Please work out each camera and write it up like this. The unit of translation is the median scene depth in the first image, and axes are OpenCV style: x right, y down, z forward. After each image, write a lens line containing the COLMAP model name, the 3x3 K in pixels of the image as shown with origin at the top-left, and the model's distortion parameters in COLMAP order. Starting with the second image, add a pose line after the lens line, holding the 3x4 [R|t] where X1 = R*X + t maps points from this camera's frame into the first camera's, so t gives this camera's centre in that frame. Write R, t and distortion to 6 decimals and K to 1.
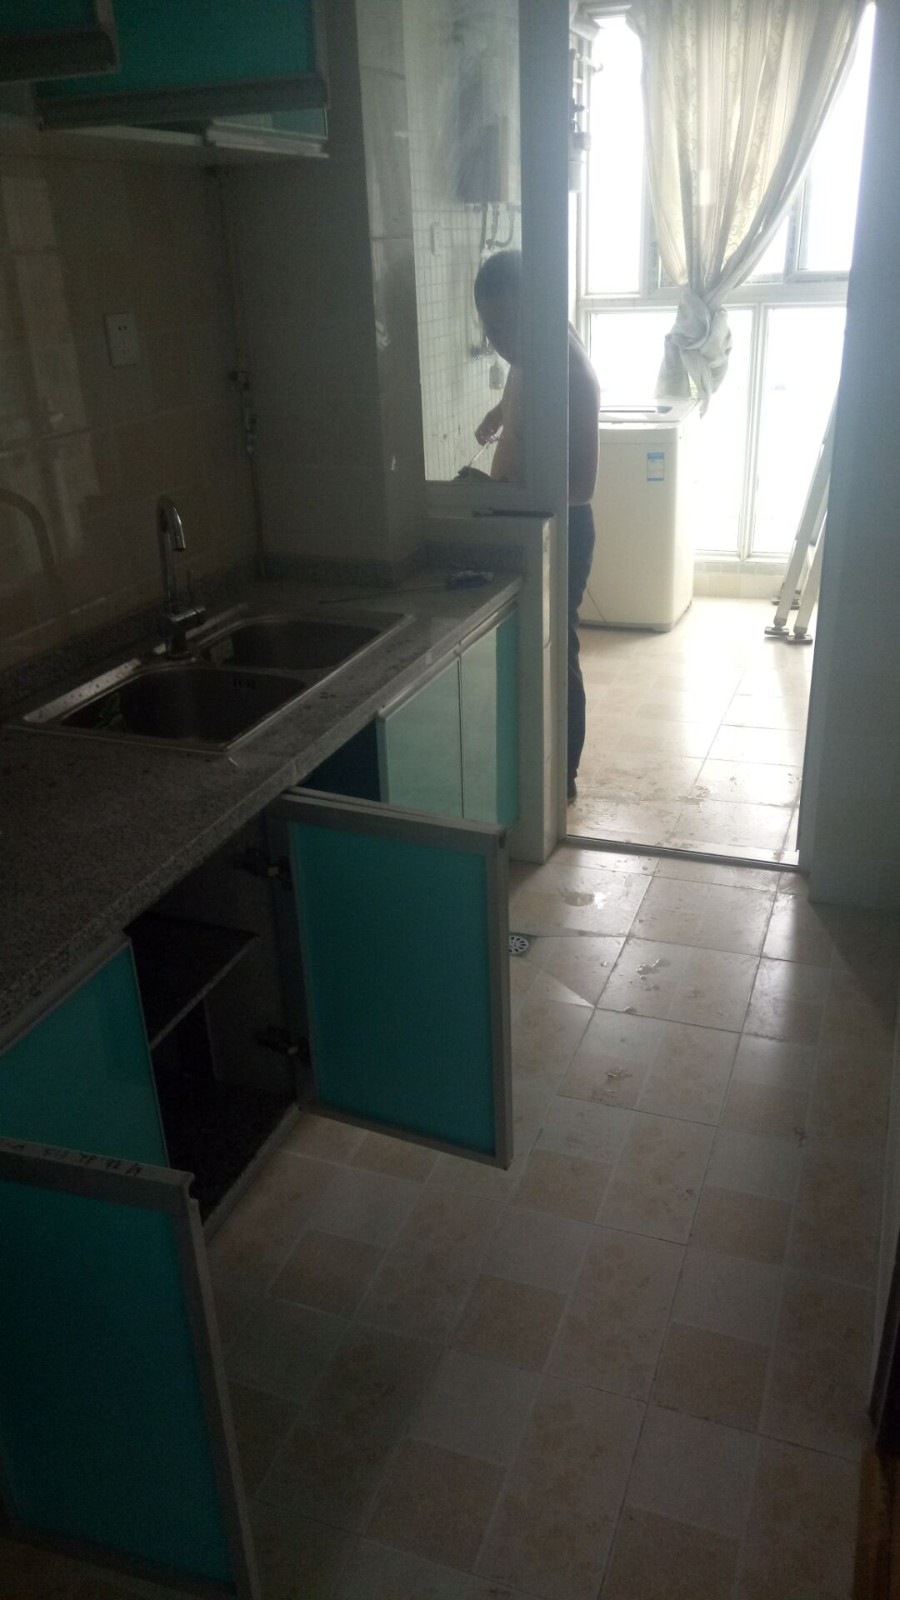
lens RADIAL K [[1214.8, 0, 453.2], [0, 1214.8, 824.9], [0, 0, 1]] dist [0.053083, -0.051973]
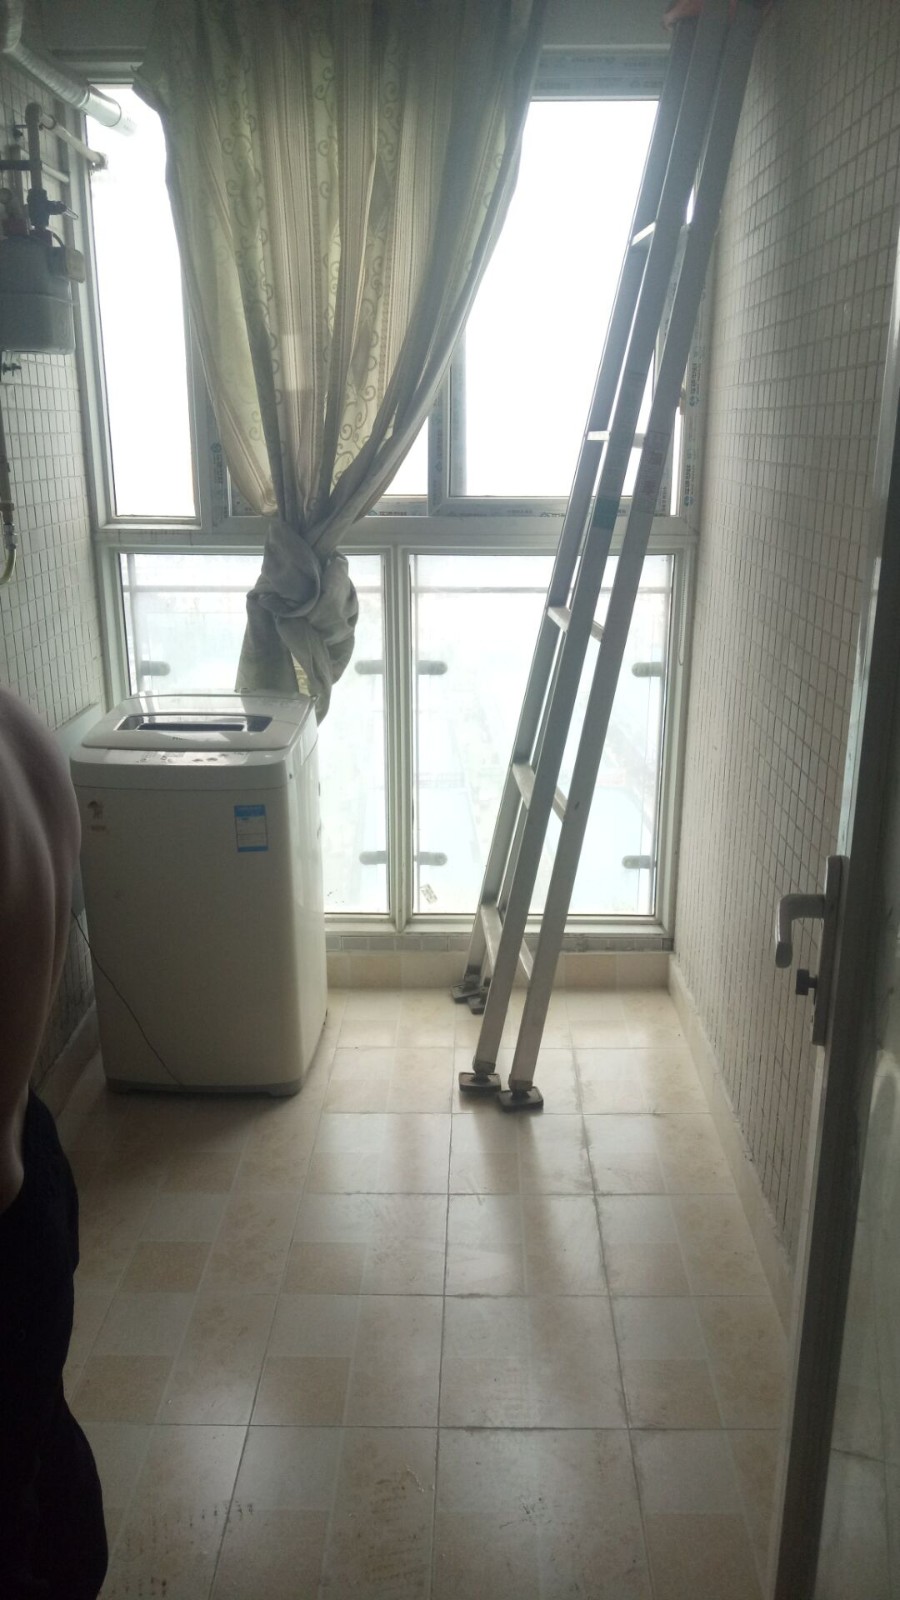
lens RADIAL K [[1214.8, 0, 453.2], [0, 1214.8, 824.9], [0, 0, 1]] dist [0.053083, -0.051973]
pose [[0.949589, -0.048733, 0.309686, 0.082767], [0.099241, 0.983769, -0.149495, -0.198325], [-0.297374, 0.172692, 0.939013, 0.452637]]
